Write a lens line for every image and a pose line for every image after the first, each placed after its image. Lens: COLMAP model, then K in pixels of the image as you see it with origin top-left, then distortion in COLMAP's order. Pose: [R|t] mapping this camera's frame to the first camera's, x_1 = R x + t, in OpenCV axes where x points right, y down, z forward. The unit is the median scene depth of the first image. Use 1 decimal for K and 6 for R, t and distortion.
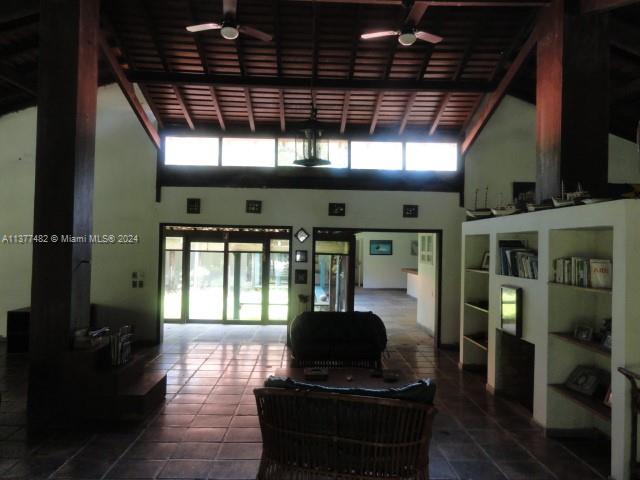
lens RADIAL K [[447.6, 0, 320.0], [0, 447.6, 240.0], [0, 0, 1]] dist [0.001220, 0.000733]
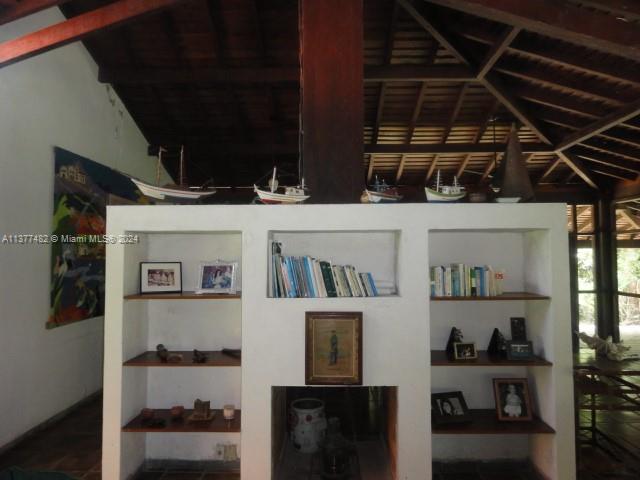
lens RADIAL K [[447.6, 0, 320.0], [0, 447.6, 240.0], [0, 0, 1]] dist [0.001220, 0.000733]
pose [[0.047715, 0.040880, 0.998024, -0.272696], [-0.005065, 0.999159, -0.040684, 0.028827], [-0.998848, -0.003114, 0.047882, 1.166077]]
